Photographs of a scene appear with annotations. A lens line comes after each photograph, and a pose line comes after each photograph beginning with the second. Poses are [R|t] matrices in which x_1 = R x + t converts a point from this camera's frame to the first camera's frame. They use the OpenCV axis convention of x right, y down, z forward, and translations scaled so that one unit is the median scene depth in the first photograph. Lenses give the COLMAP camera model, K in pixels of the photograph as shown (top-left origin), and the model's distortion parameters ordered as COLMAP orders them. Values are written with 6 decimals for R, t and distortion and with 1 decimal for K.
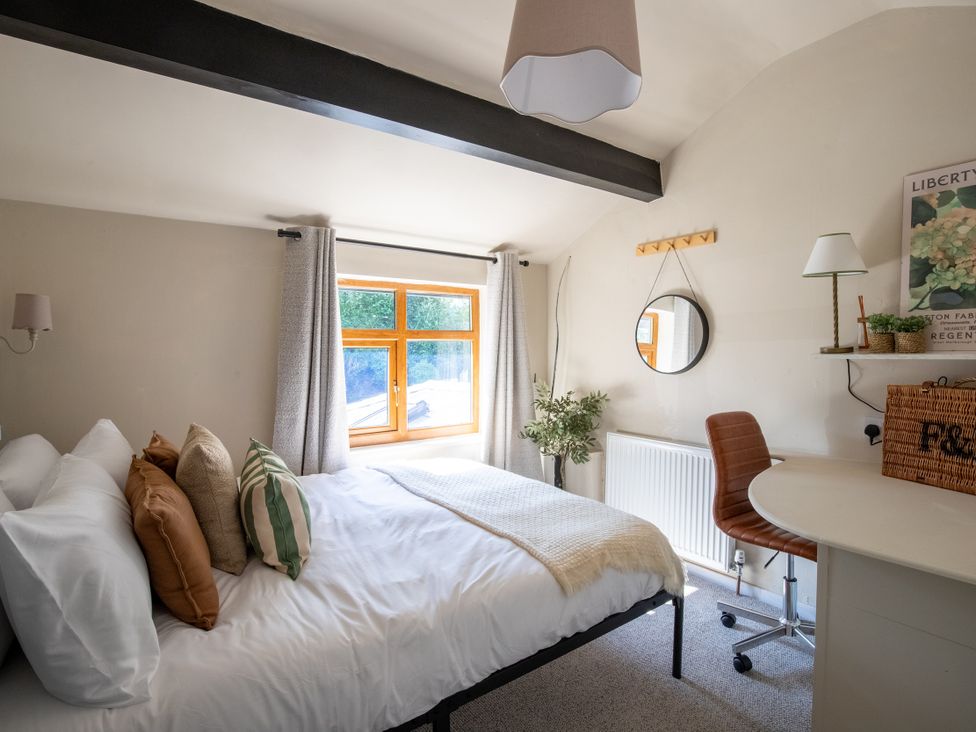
lens RADIAL K [[505.4, 0, 493.2], [0, 505.4, 363.1], [0, 0, 1]] dist [-0.034994, 0.005328]
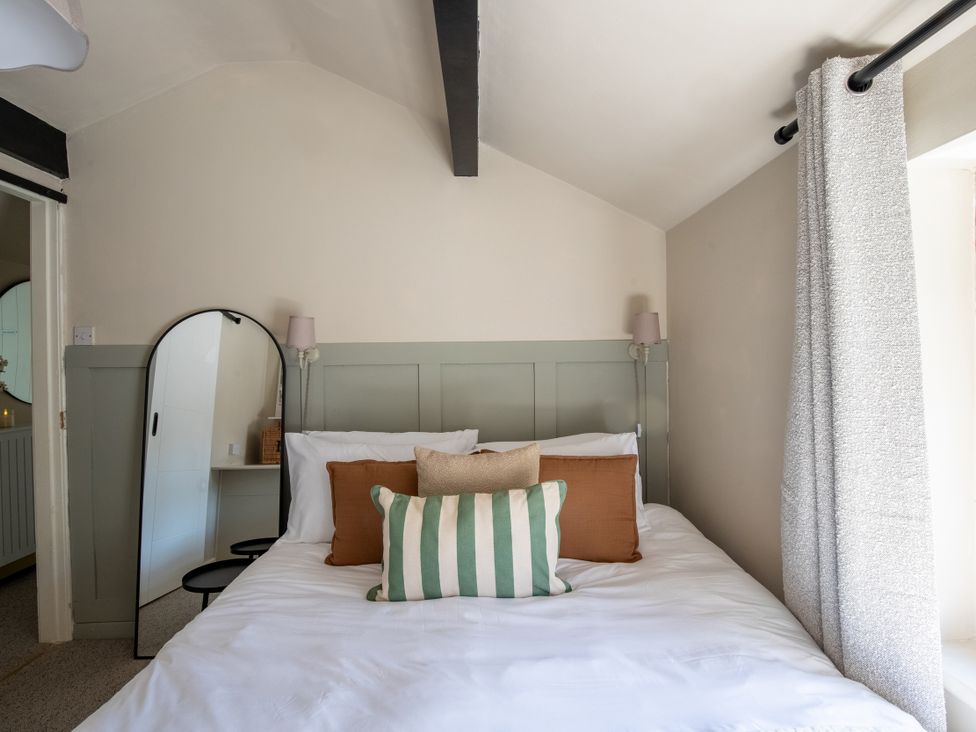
lens RADIAL K [[505.4, 0, 493.2], [0, 505.4, 363.1], [0, 0, 1]] dist [-0.034994, 0.005328]
pose [[-0.569752, 0.012599, -0.821720, 0.226984], [-0.015151, 0.999551, 0.025831, -0.052130], [0.821677, 0.027167, -0.569305, 1.510944]]
